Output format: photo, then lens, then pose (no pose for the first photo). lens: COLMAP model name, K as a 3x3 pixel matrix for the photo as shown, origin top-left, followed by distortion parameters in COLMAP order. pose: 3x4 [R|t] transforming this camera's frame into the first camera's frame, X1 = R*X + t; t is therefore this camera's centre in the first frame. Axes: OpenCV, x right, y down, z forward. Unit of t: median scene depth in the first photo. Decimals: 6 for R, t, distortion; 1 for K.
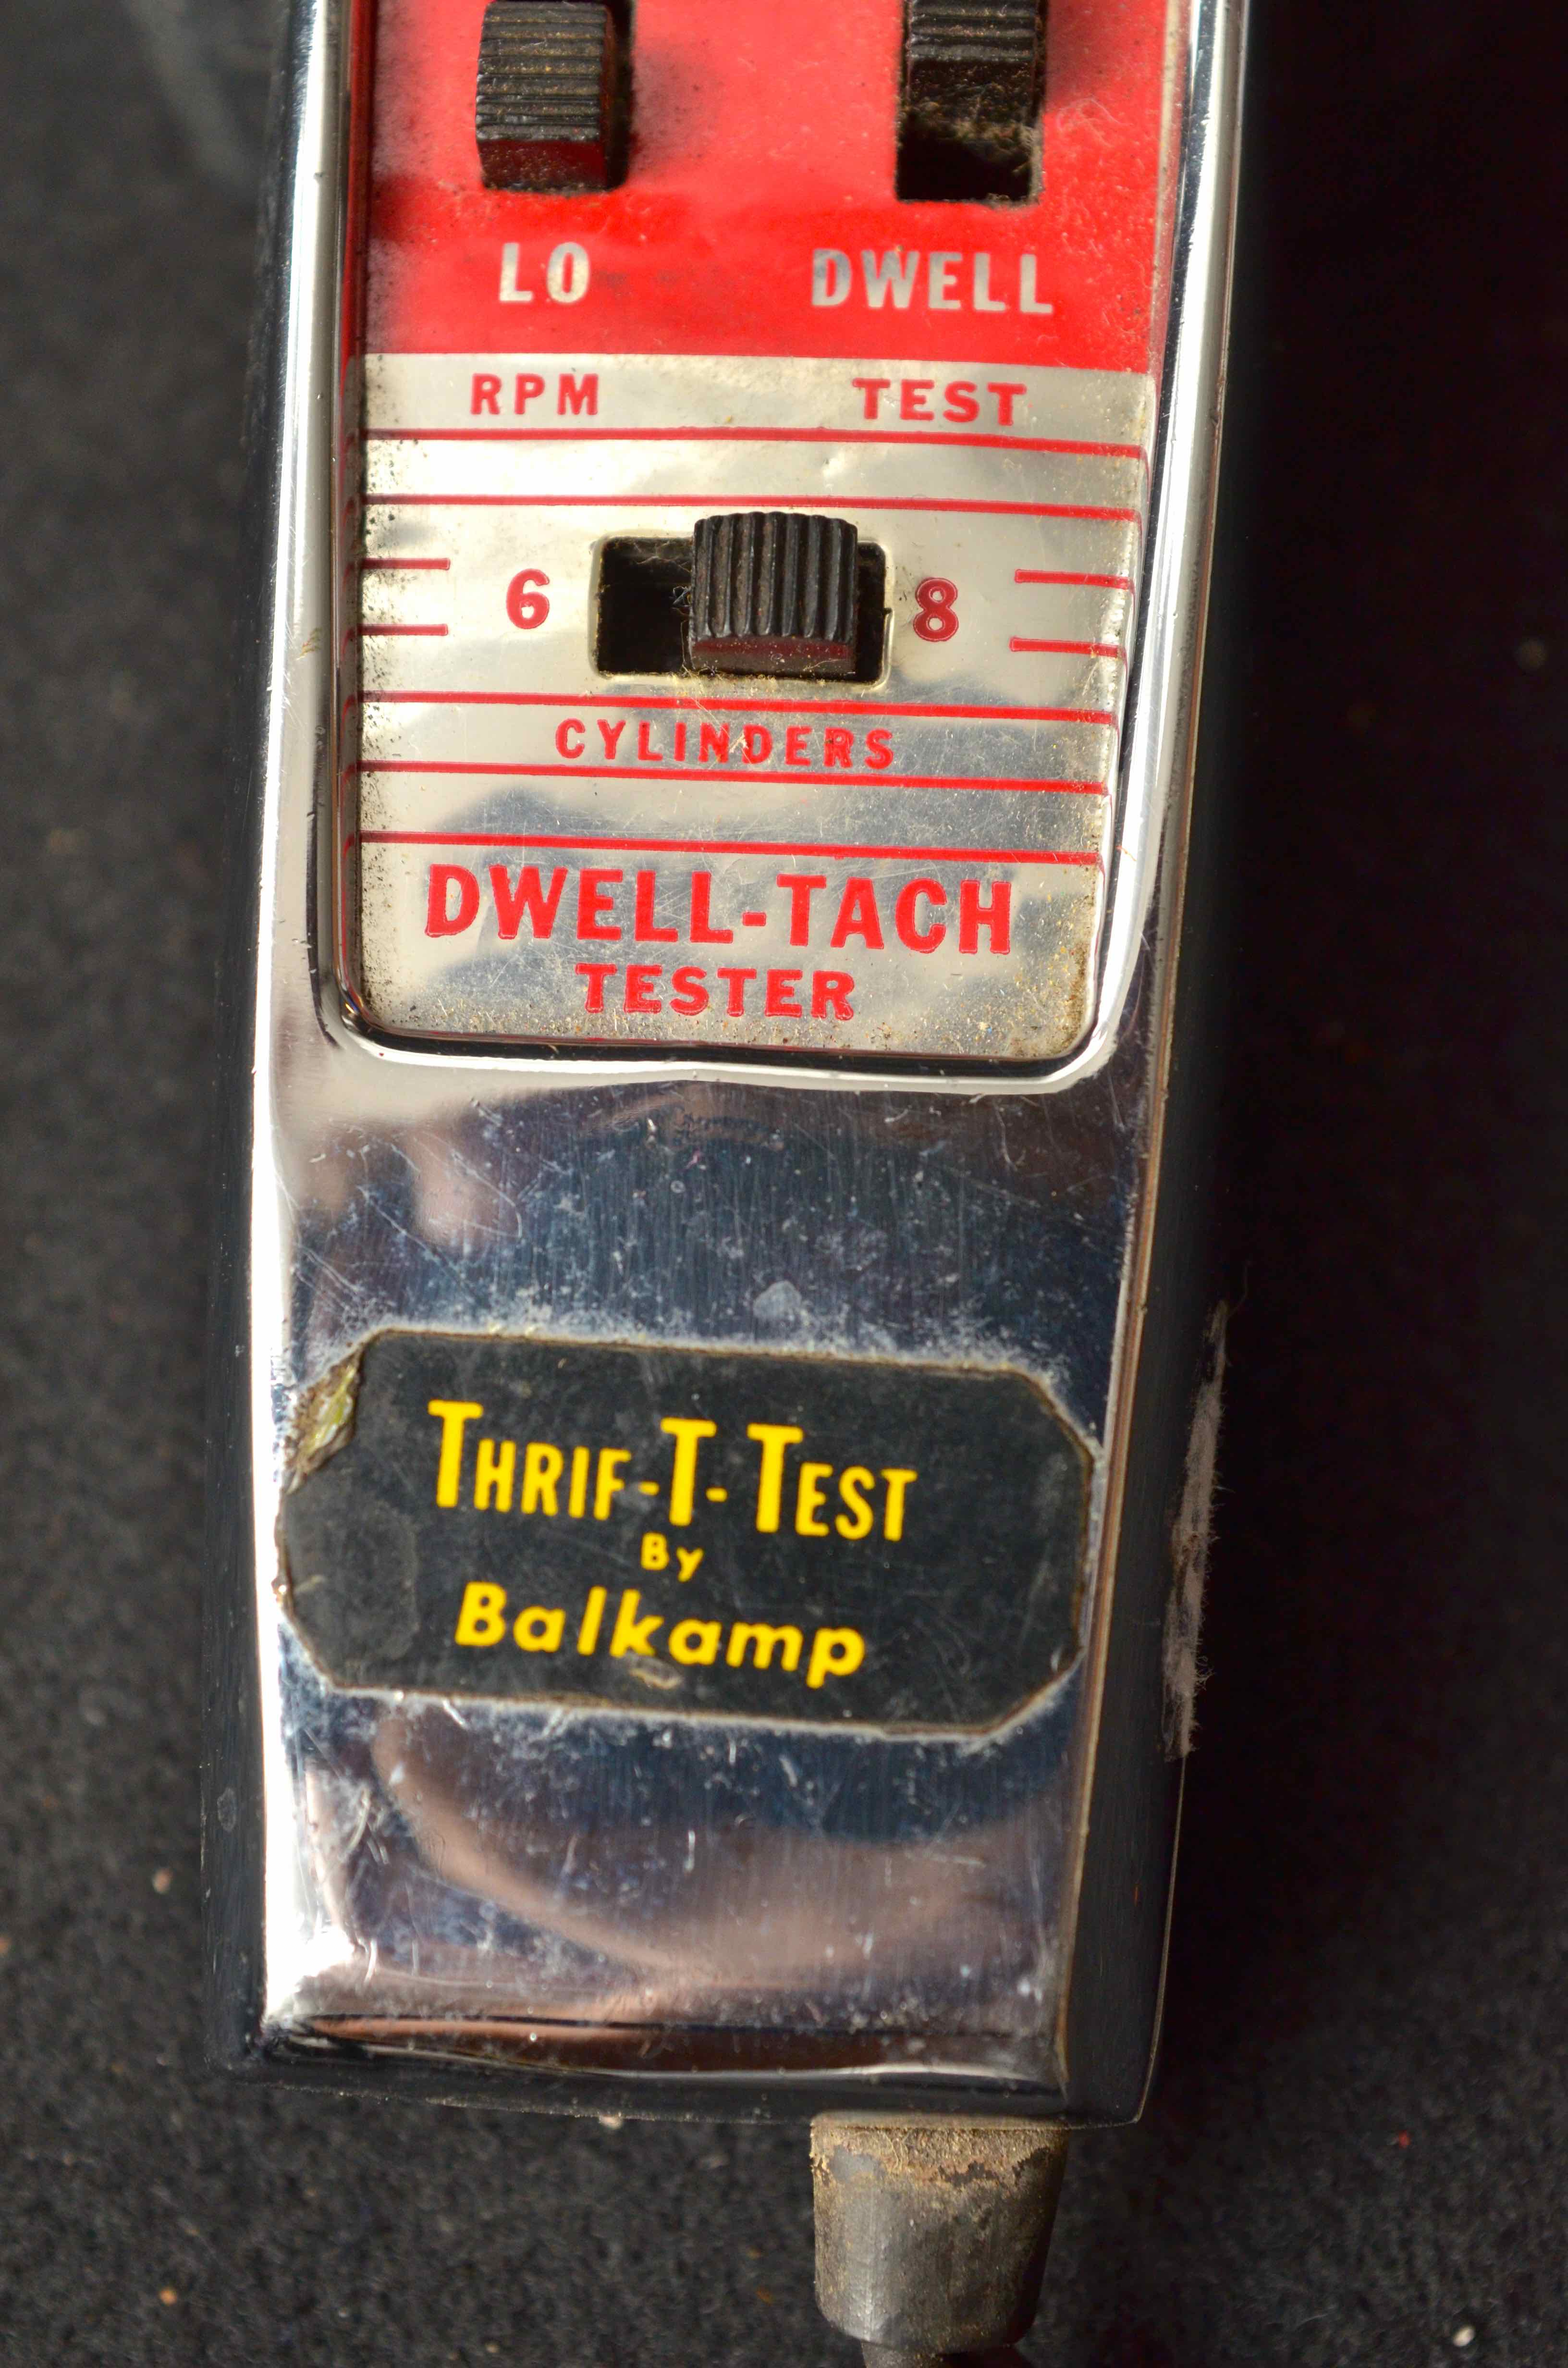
lens RADIAL K [[2793.0, 0, 784.0], [0, 2793.0, 1184.0], [0, 0, 1]] dist [-0.003282, -0.008368]
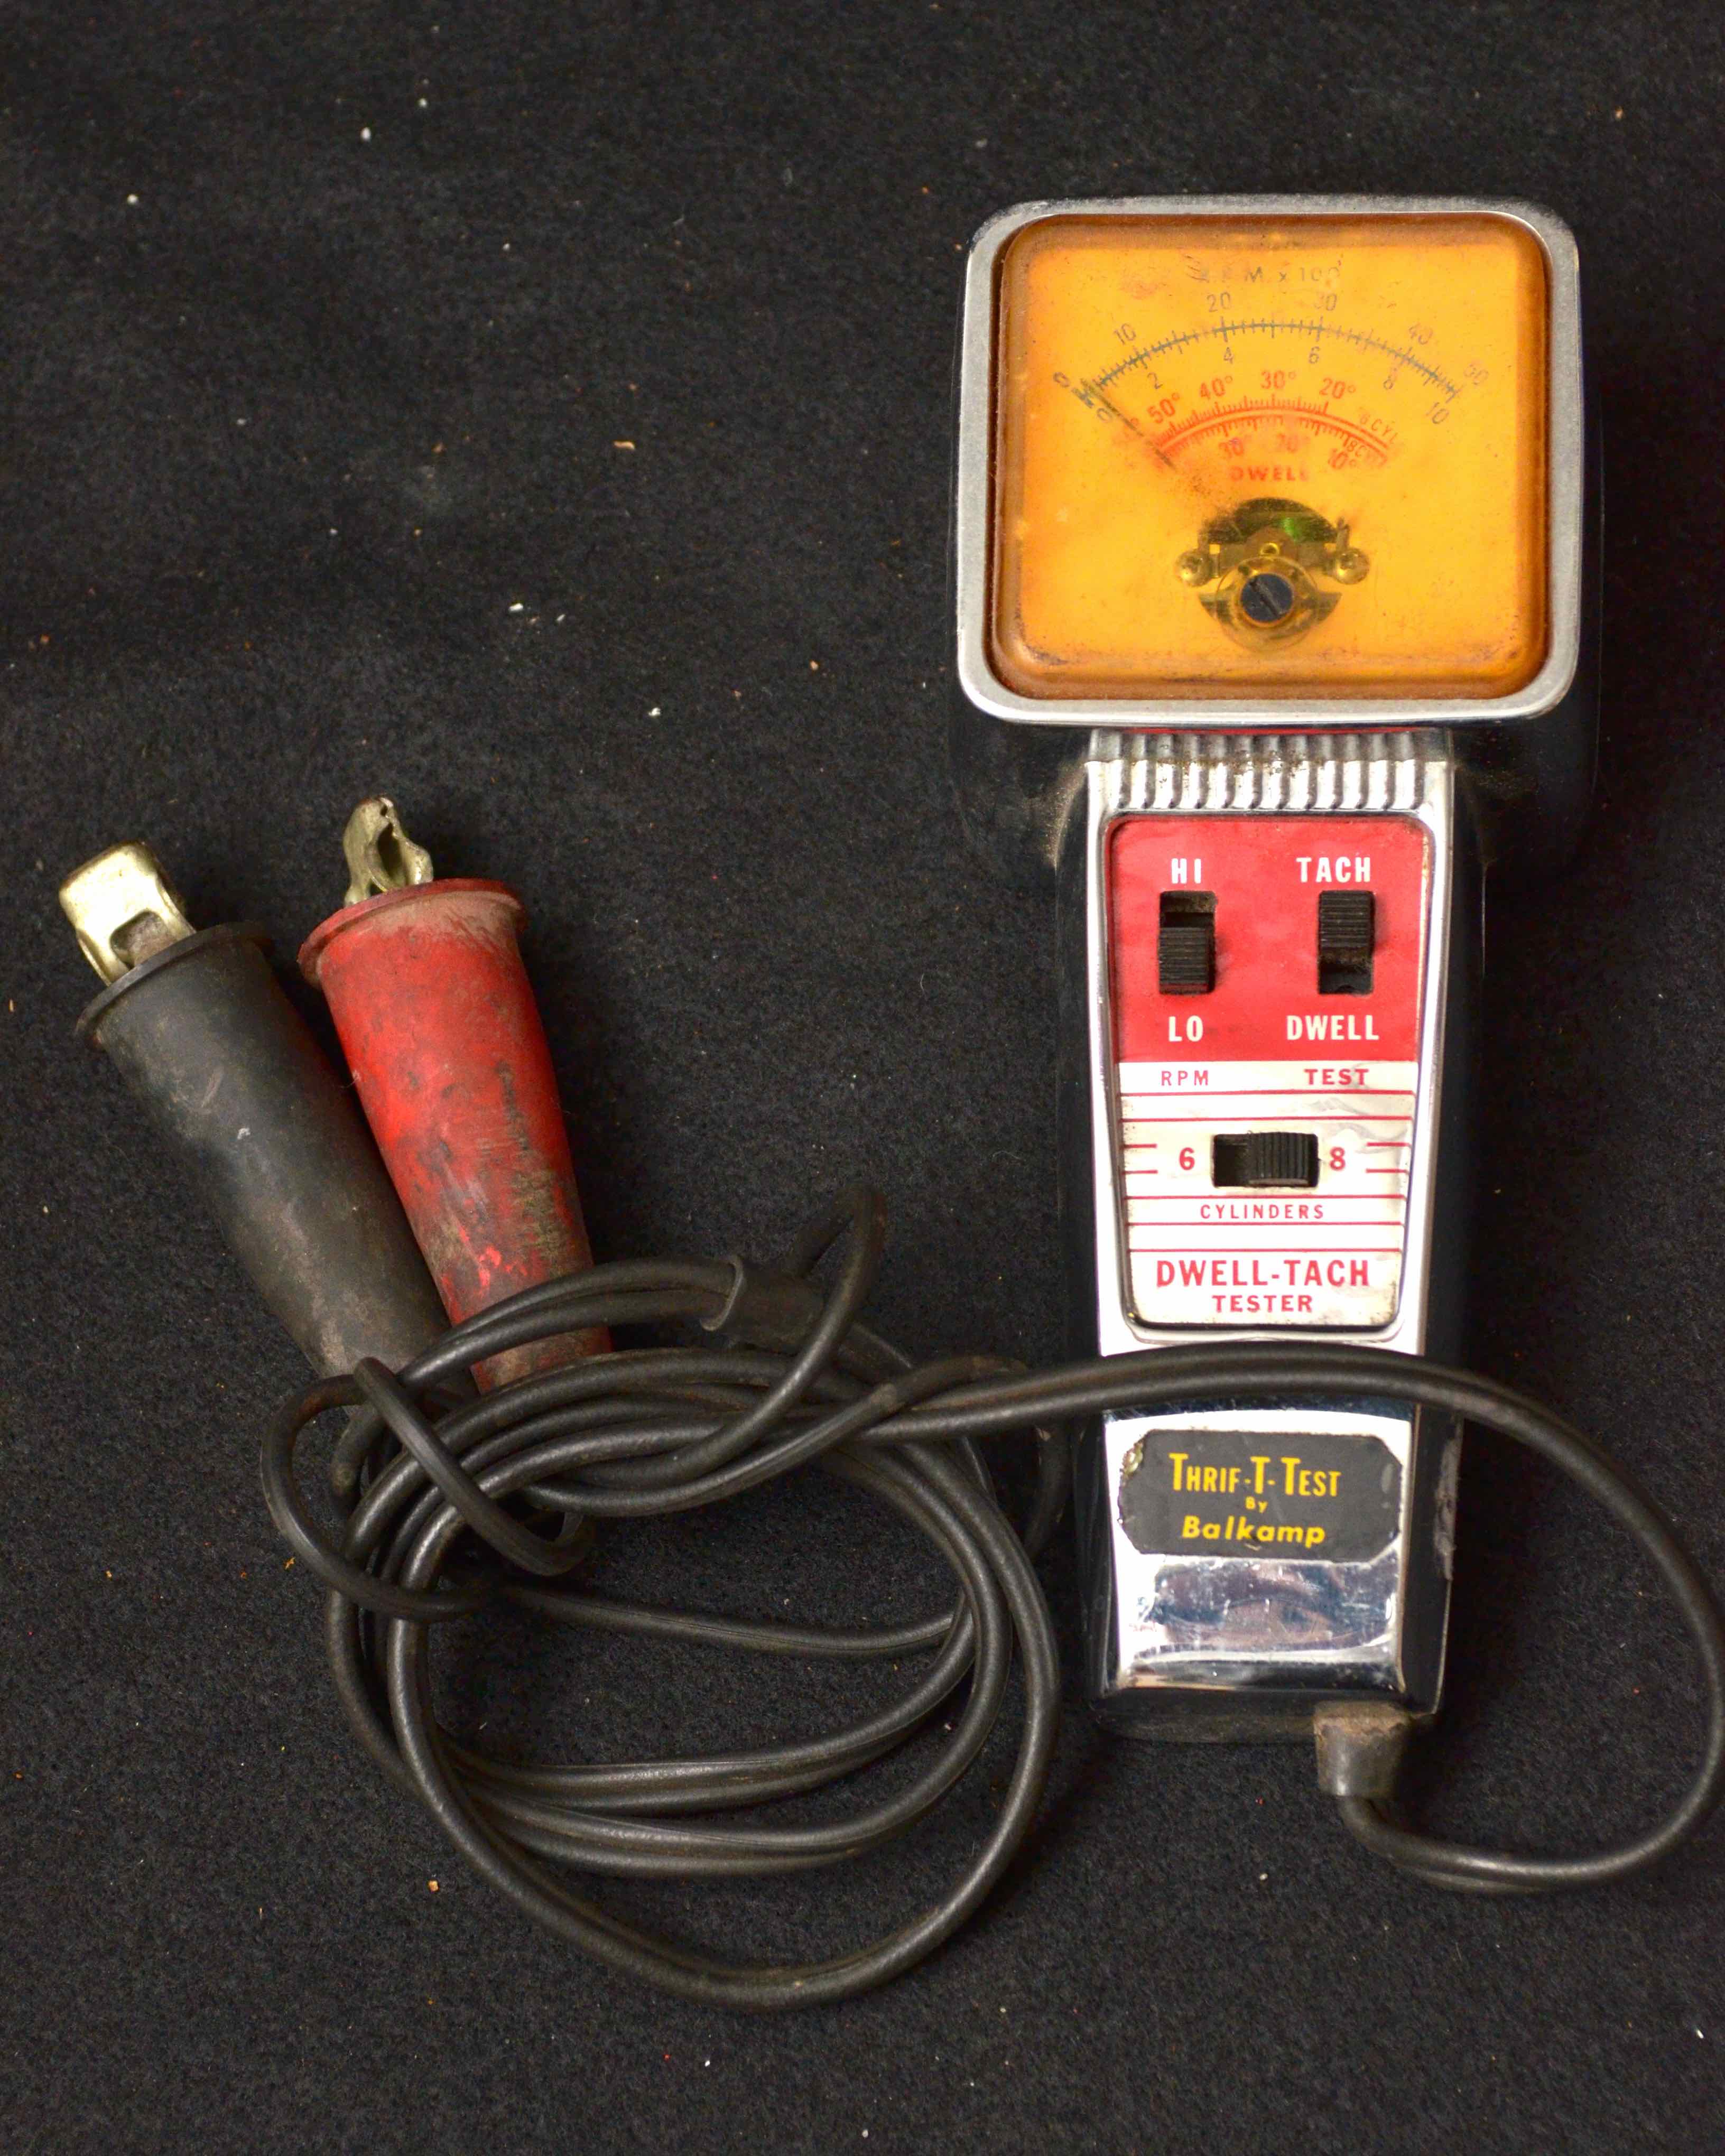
lens RADIAL K [[8817.1, 0, 862.5], [0, 8817.1, 1078.0], [0, 0, 1]] dist [0.201167, 2.115368]
pose [[0.998374, -0.038328, -0.042193, -0.042951], [0.038278, 0.999265, -0.001988, -0.290527], [0.042238, 0.000370, 0.999108, -7.760125]]
